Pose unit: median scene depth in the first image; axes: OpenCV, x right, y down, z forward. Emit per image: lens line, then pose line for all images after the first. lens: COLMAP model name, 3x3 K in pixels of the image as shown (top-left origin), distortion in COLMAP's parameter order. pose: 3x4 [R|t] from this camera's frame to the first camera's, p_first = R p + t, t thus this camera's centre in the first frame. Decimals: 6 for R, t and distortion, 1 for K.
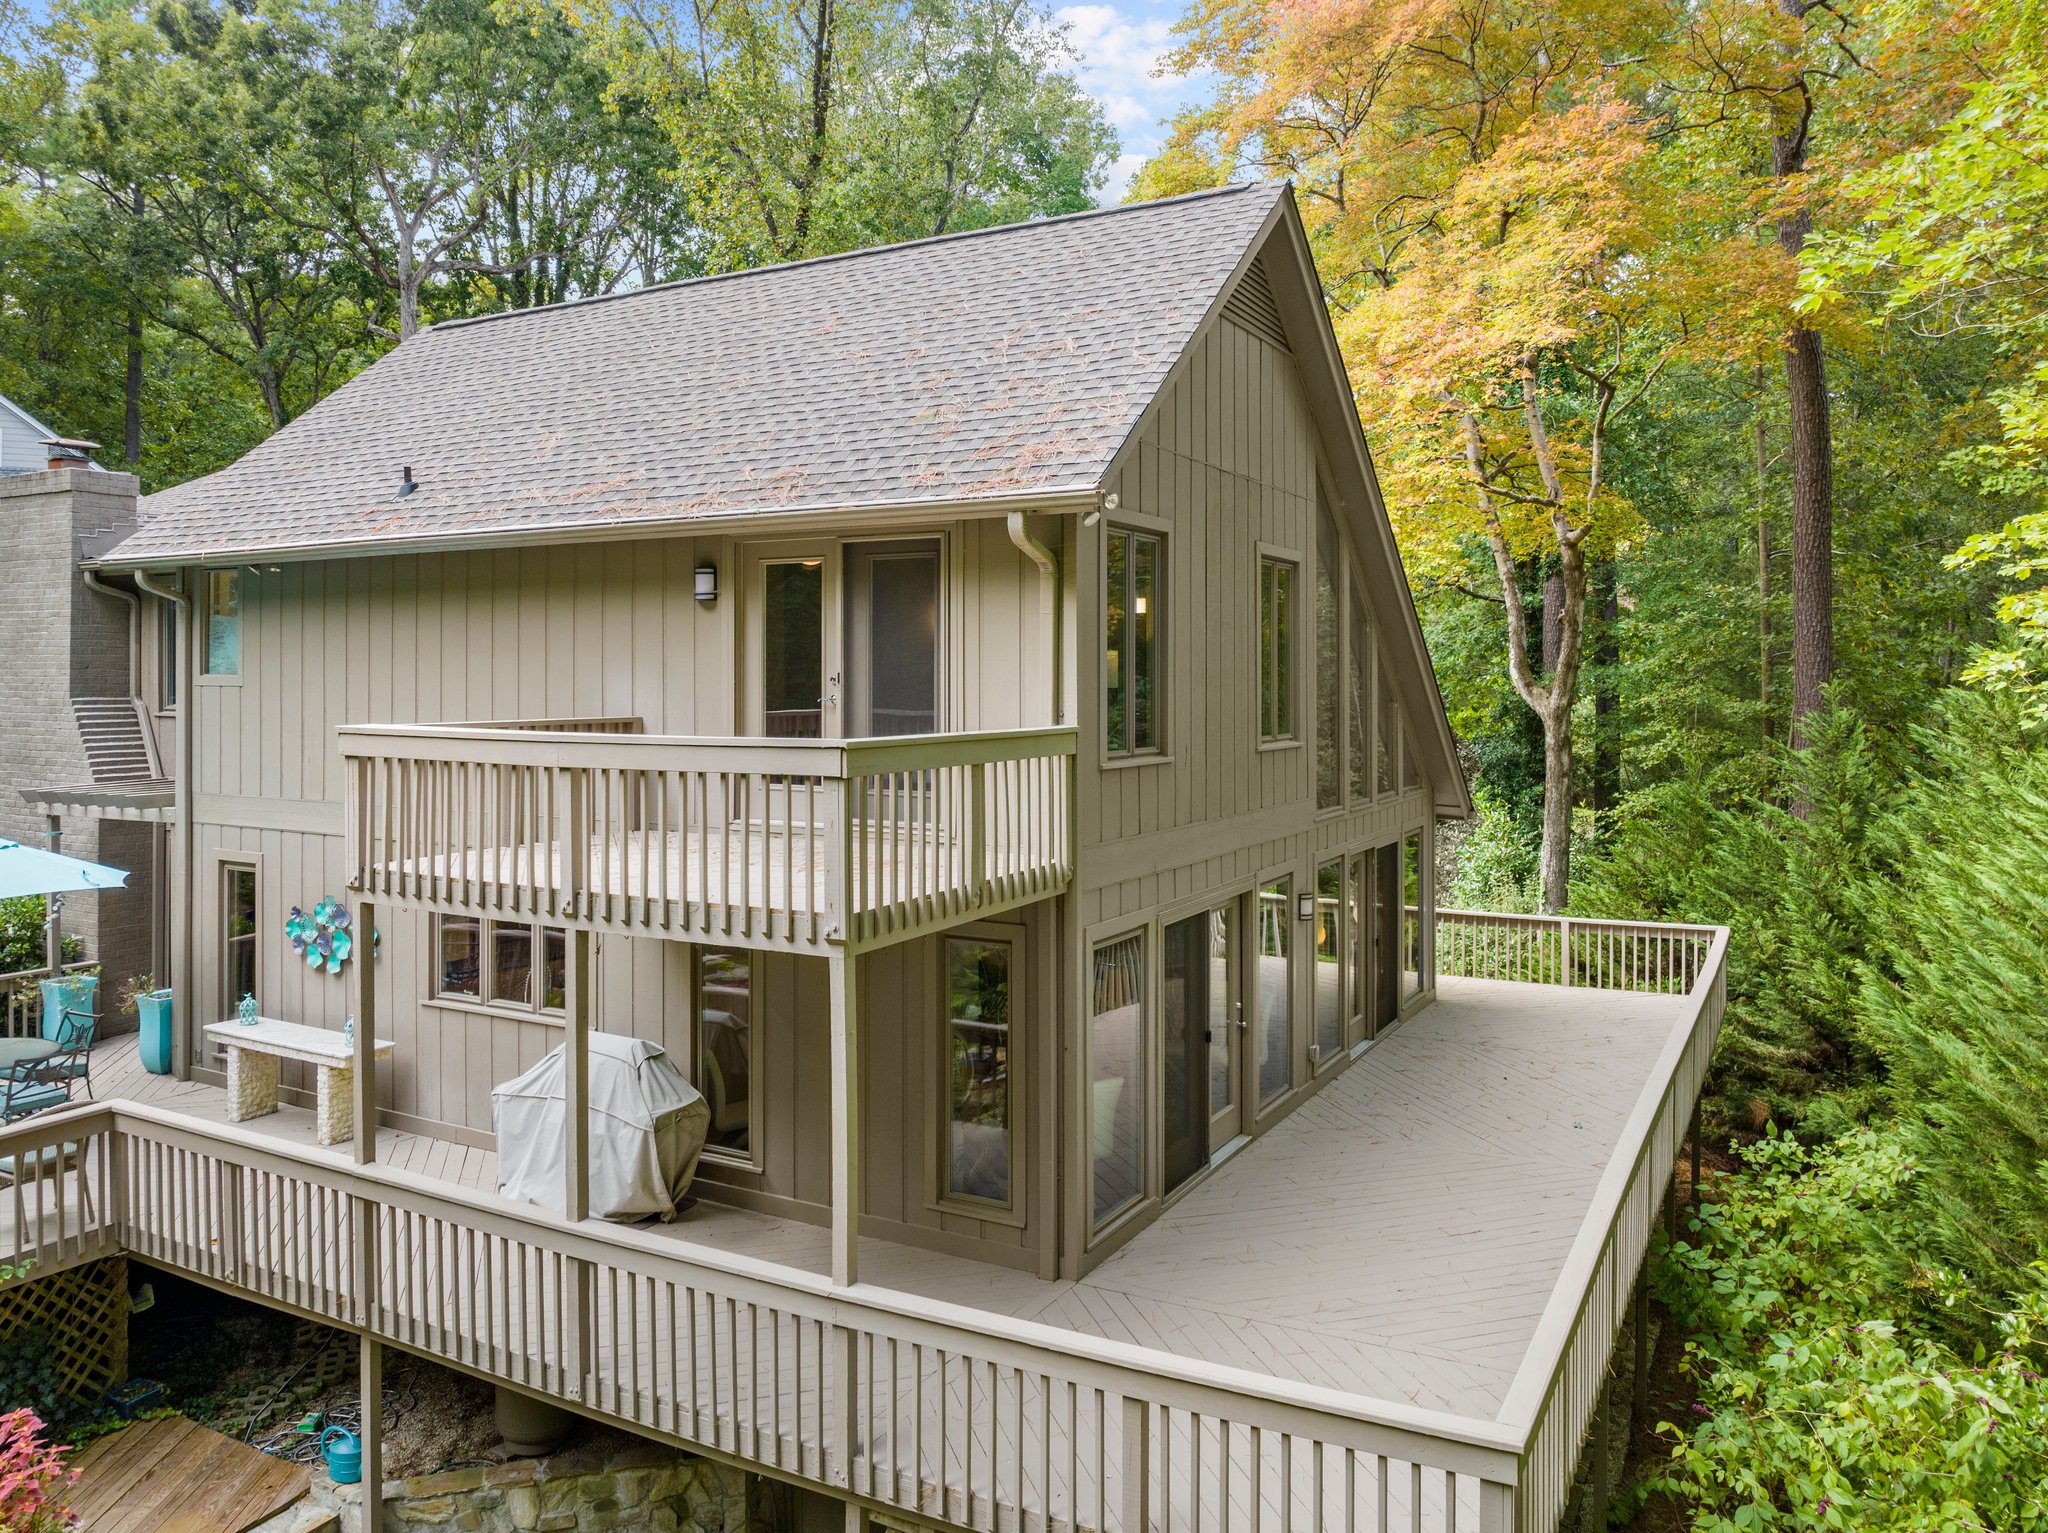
lens RADIAL K [[1470.4, 0, 1024.0], [0, 1470.4, 653.4], [0, 0, 1]] dist [-0.037934, 0.006283]
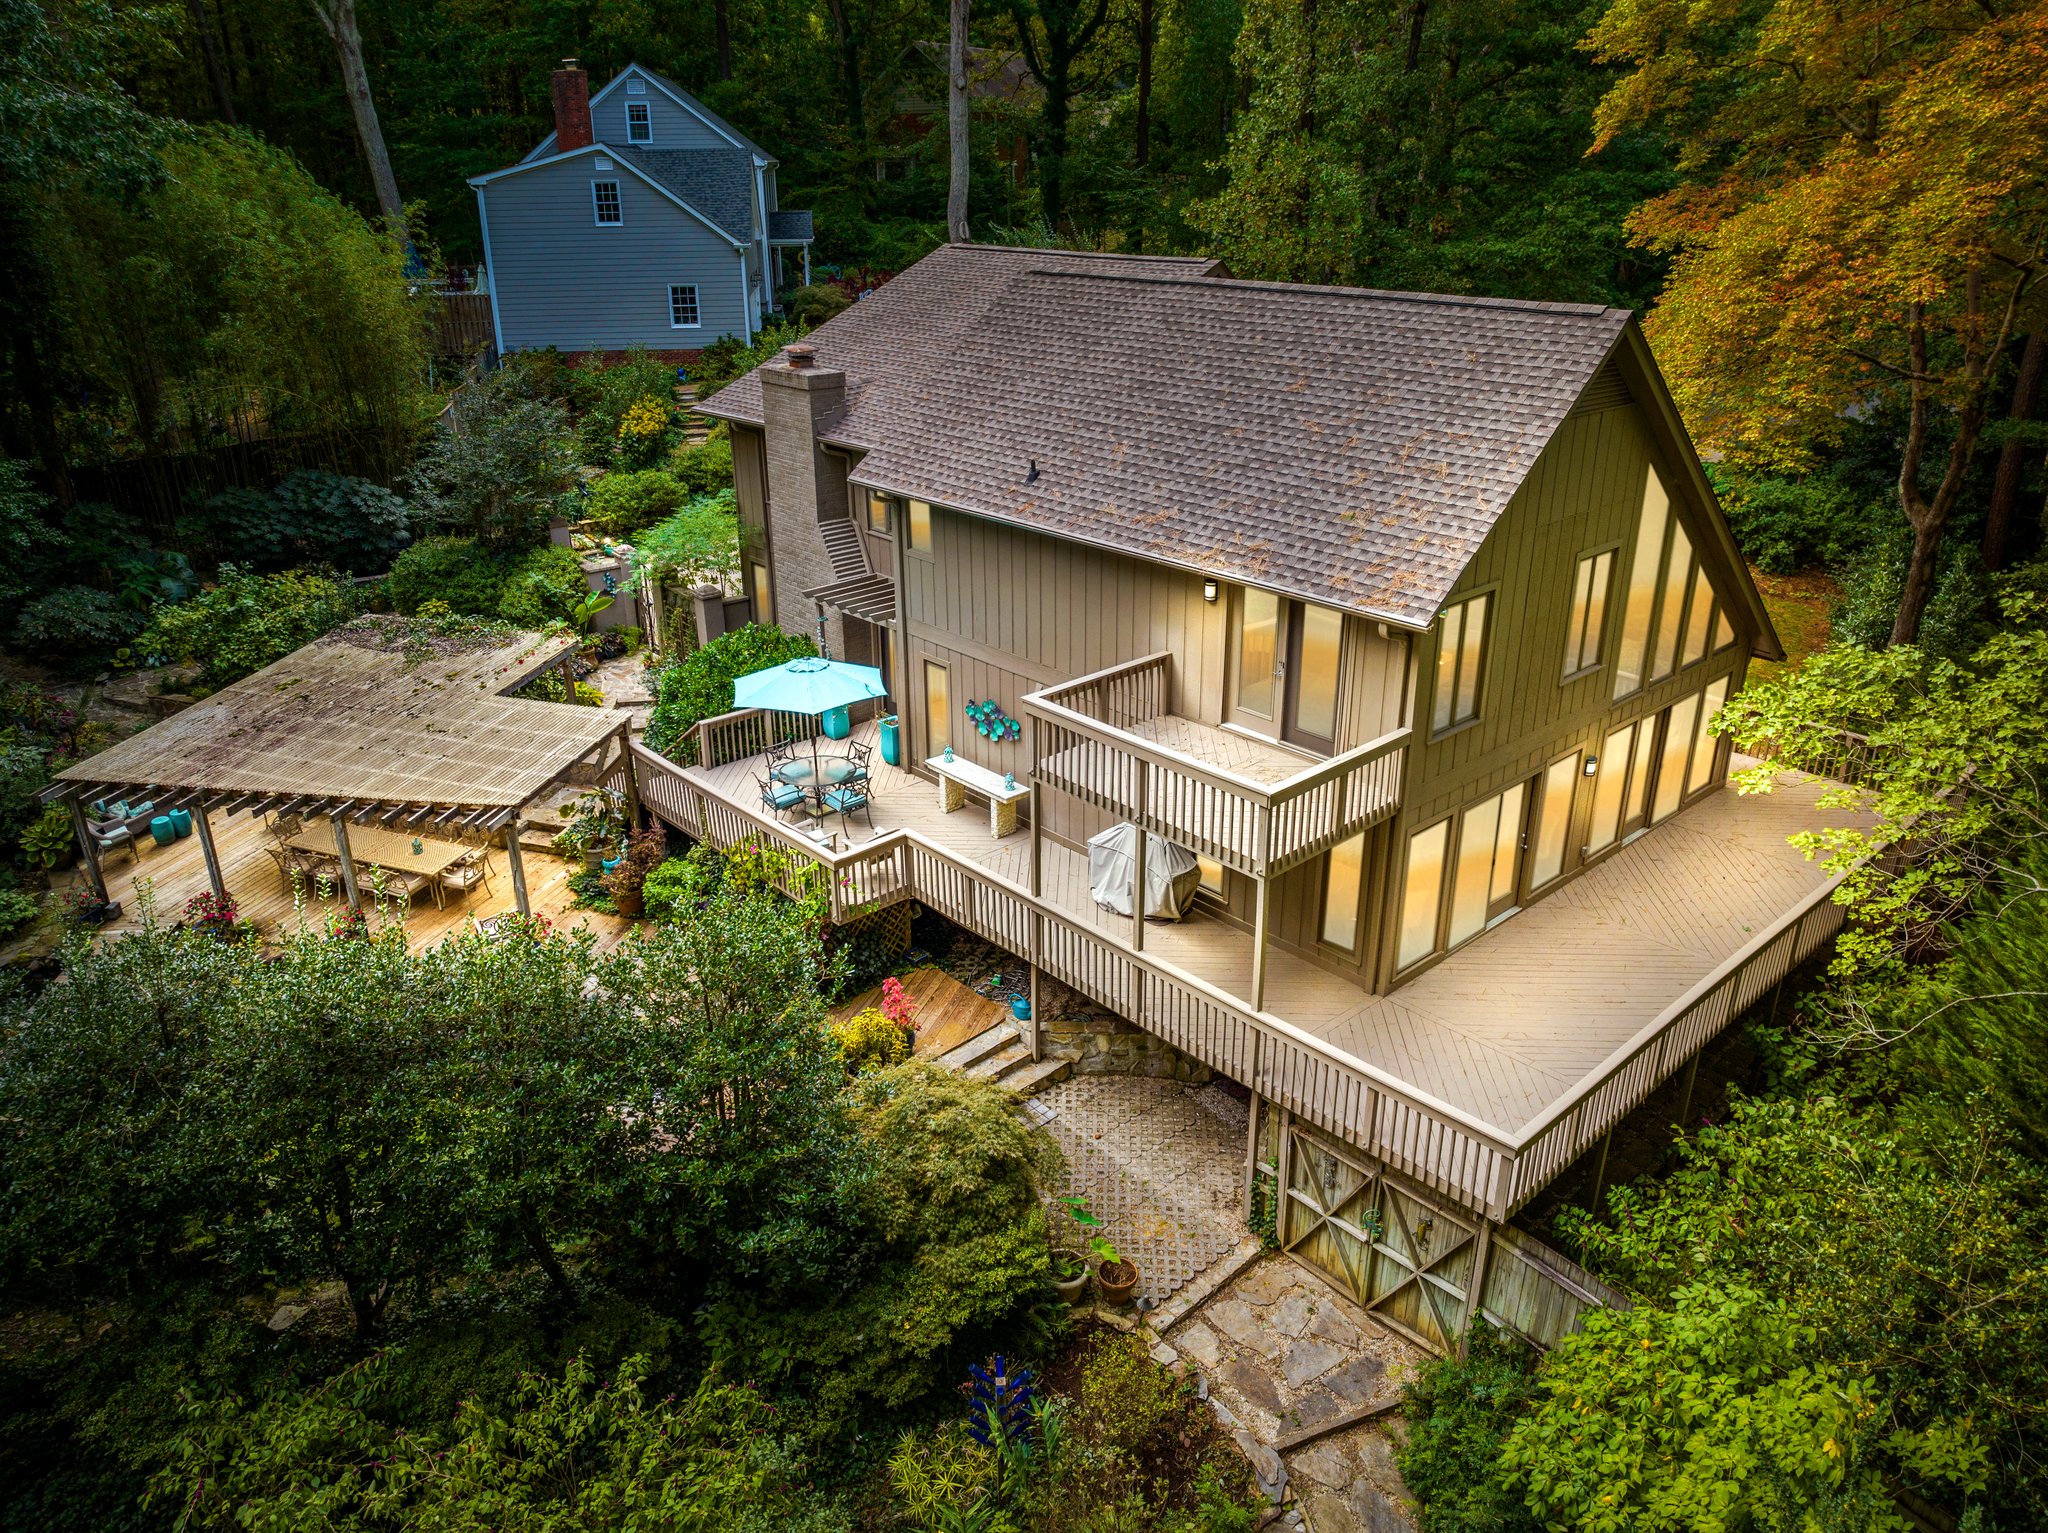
lens RADIAL K [[1470.2, 0, 1030.3], [0, 1470.2, 725.0], [0, 0, 1]] dist [-0.035498, -0.005606]
pose [[0.945142, 0.119229, -0.304122, 0.124101], [0.008552, 0.921658, 0.387909, -0.577147], [0.326547, -0.369230, 0.870078, -0.620280]]
